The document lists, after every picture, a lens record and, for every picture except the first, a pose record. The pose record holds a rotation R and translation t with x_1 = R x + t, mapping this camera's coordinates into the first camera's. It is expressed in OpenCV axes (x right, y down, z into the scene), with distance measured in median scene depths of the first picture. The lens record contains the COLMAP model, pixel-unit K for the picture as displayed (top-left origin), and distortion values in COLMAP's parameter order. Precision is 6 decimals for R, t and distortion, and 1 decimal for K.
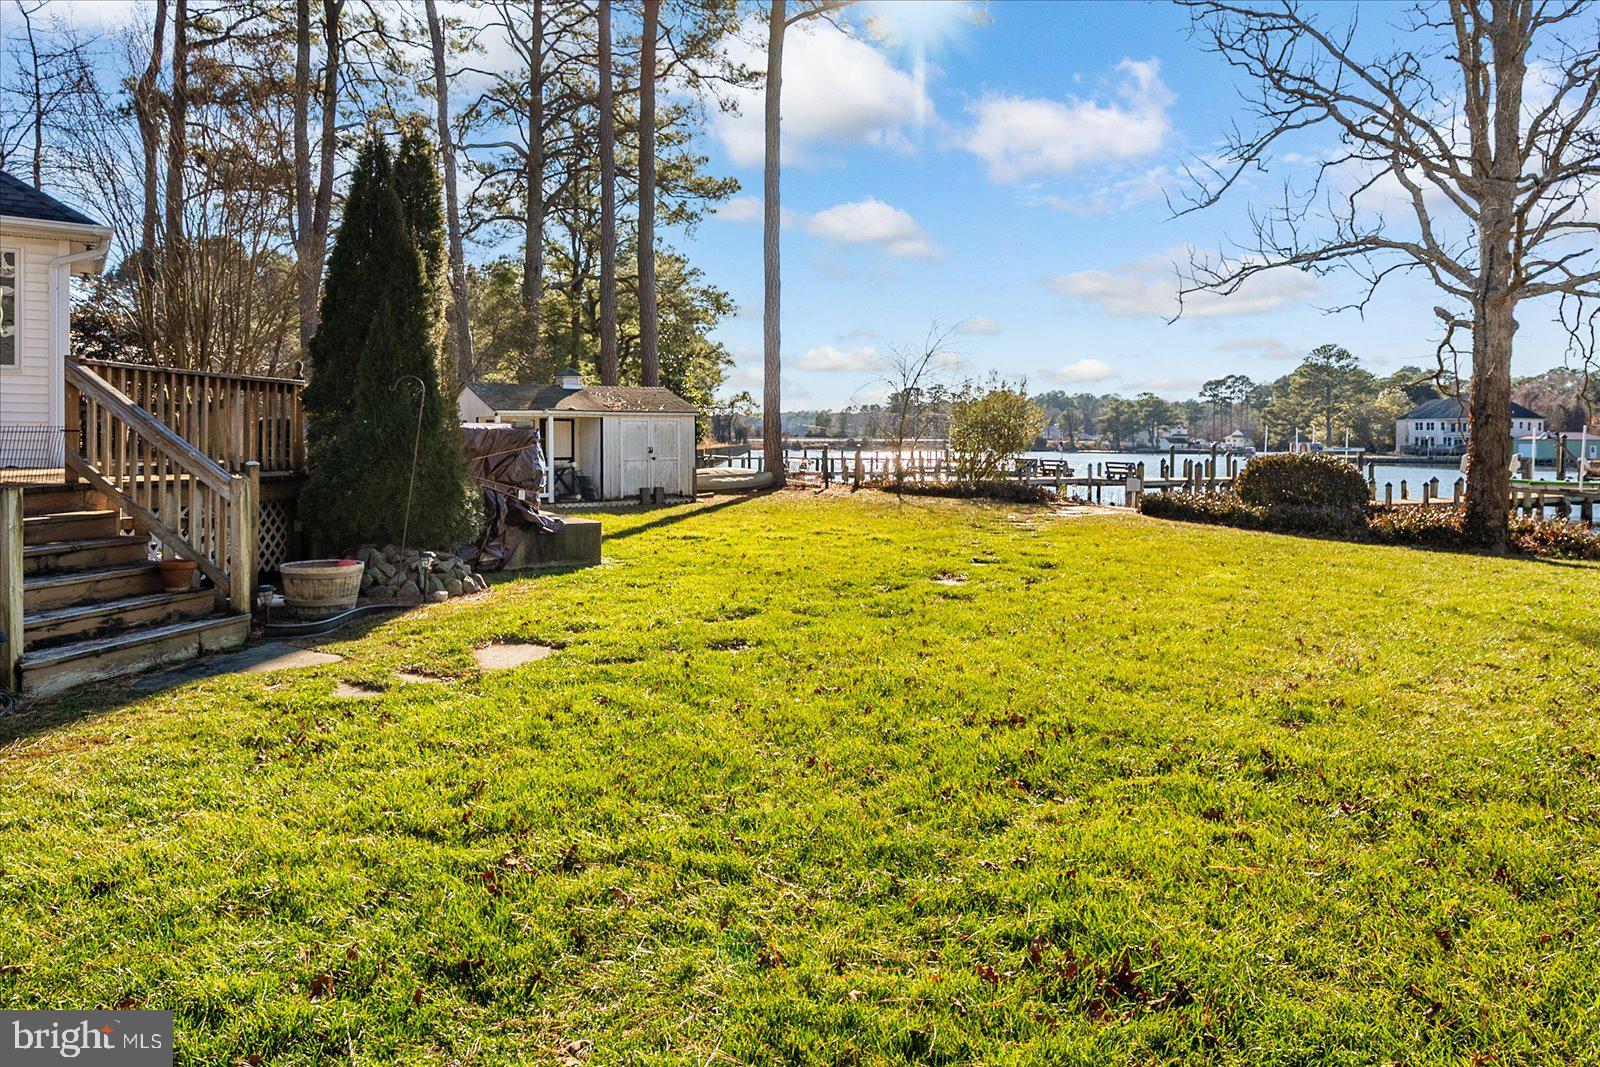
lens RADIAL K [[1578.9, 0, 798.8], [0, 1578.9, 528.3], [0, 0, 1]] dist [0.001490, 0.000000]
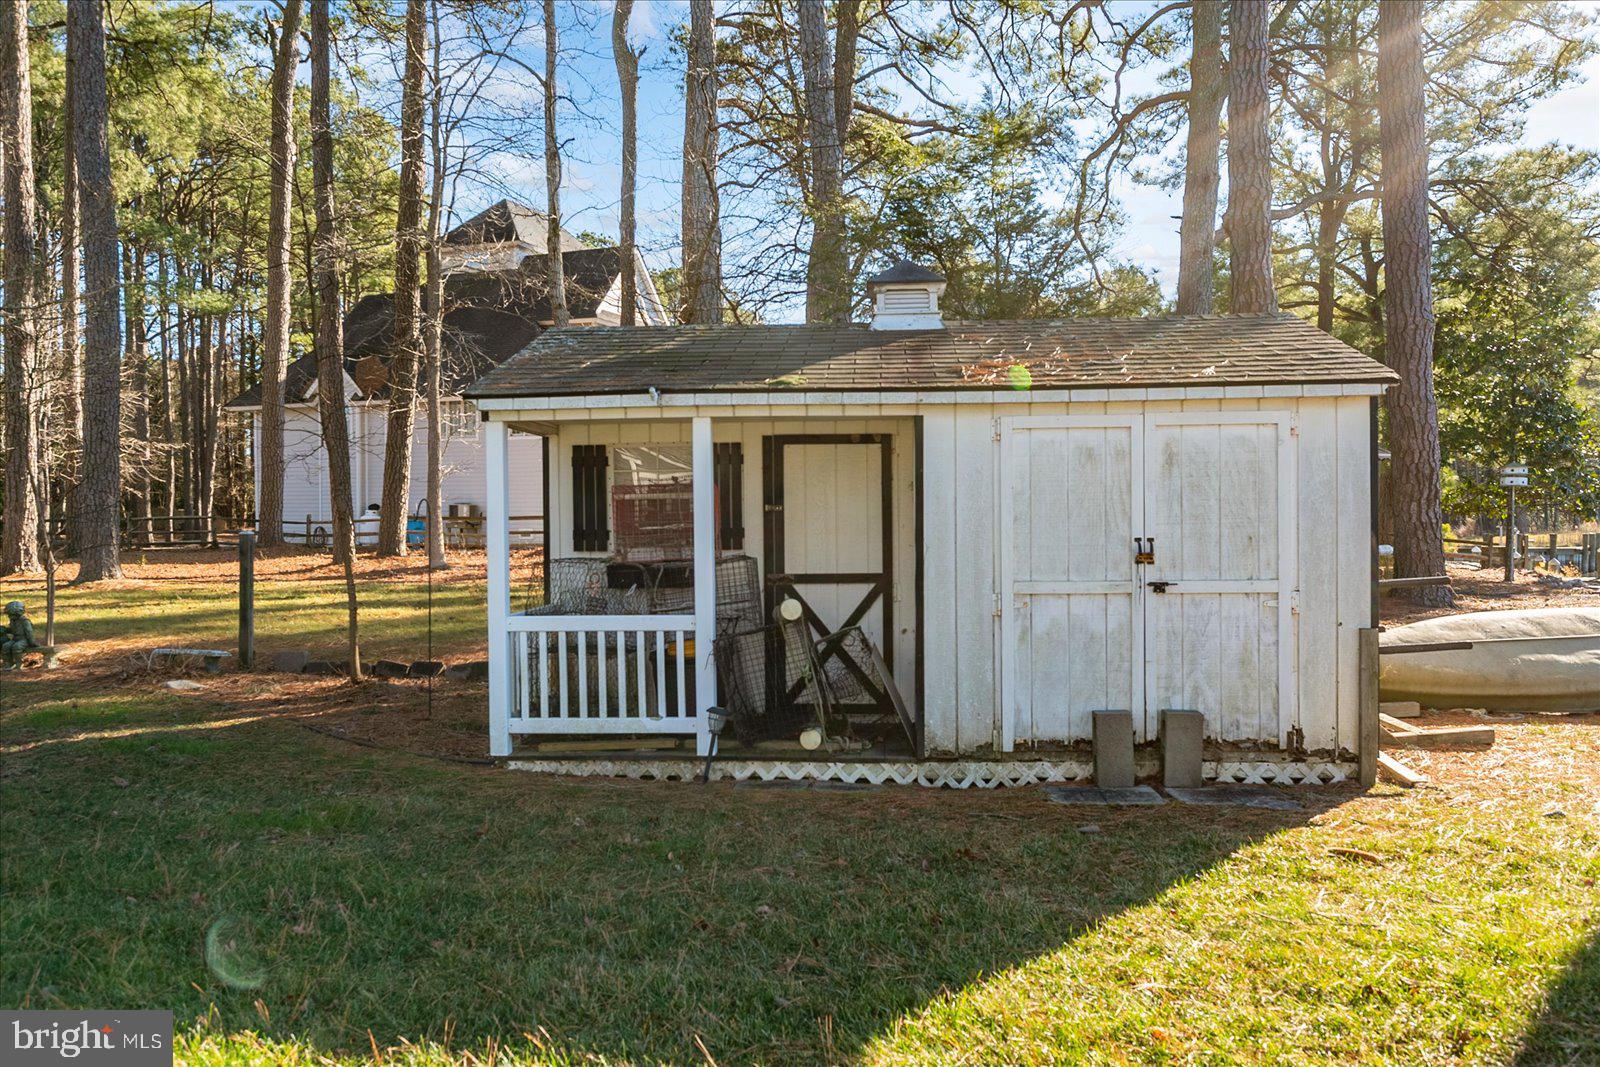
lens RADIAL K [[1411.0, 0, 800.0], [0, 1411.0, 537.6], [0, 0, 1]] dist [0.003160, 0.001540]
pose [[0.800637, 0.000398, -0.599150, -0.009655], [-0.041847, 0.997595, -0.055257, -0.039546], [0.597687, 0.069313, 0.798728, 0.838391]]
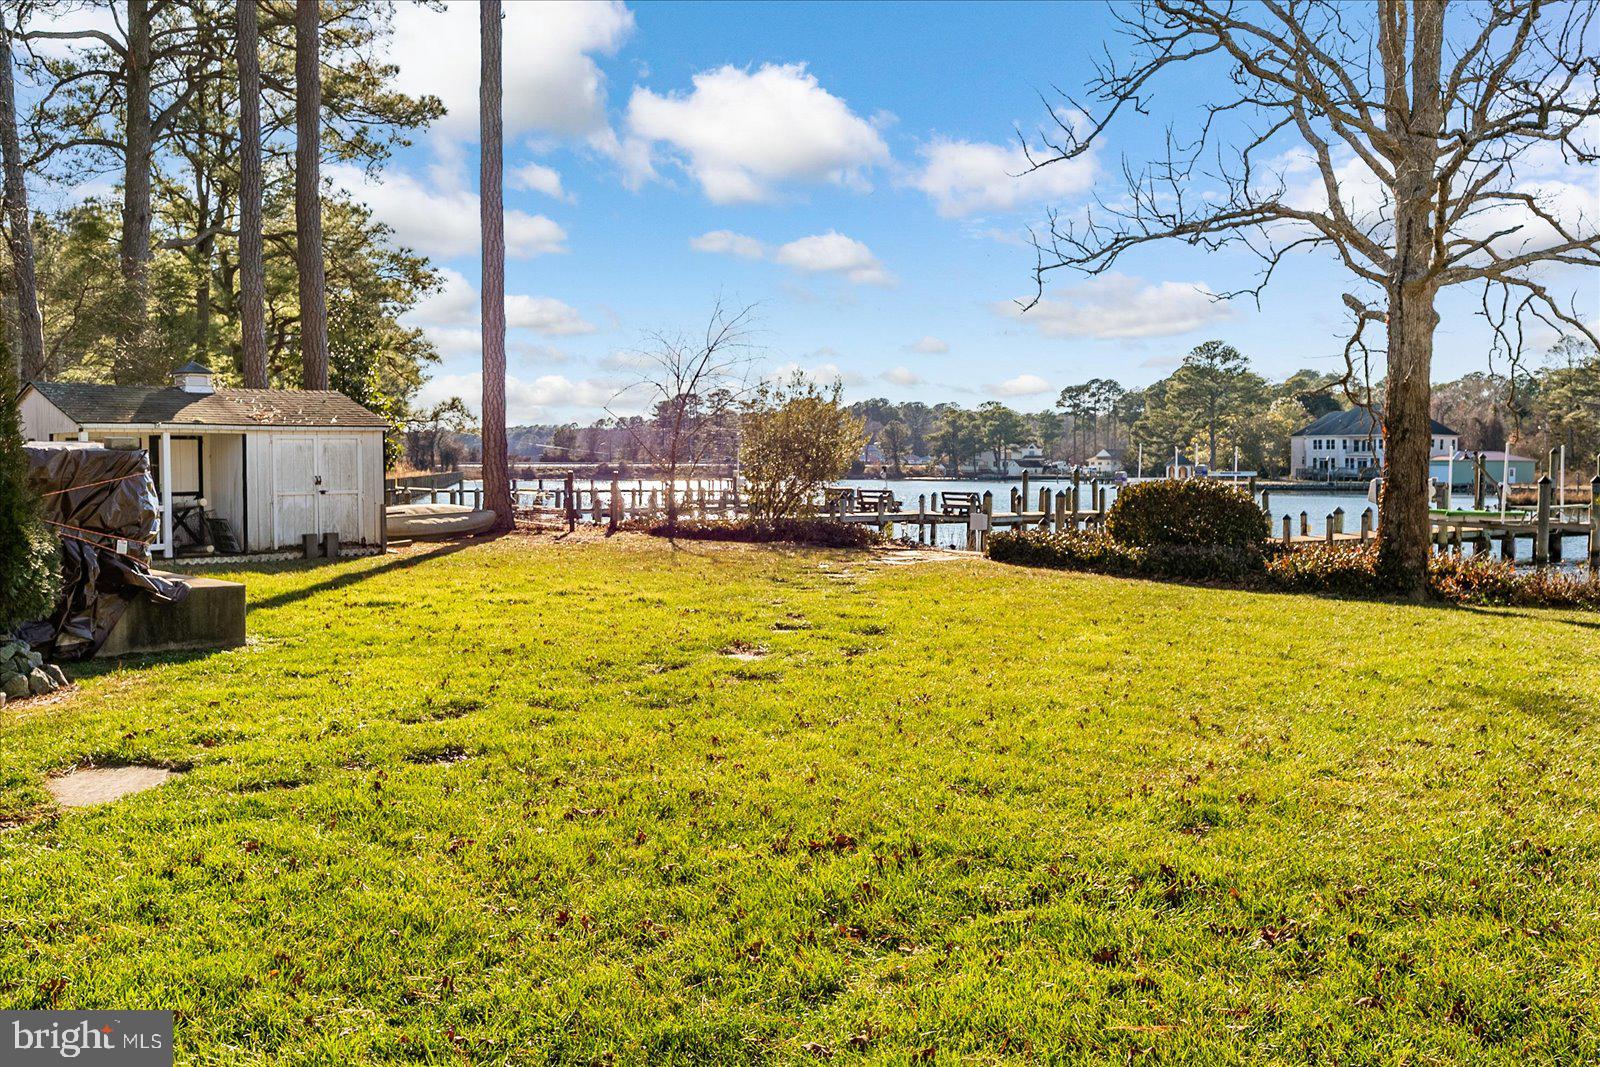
lens RADIAL K [[1578.9, 0, 804.3], [0, 1578.9, 541.6], [0, 0, 1]] dist [0.001490, 0.000000]
pose [[0.975495, -0.014002, 0.219574, -0.039071], [0.019690, 0.999524, -0.023737, -0.001454], [-0.219137, 0.027479, 0.975307, 0.279713]]
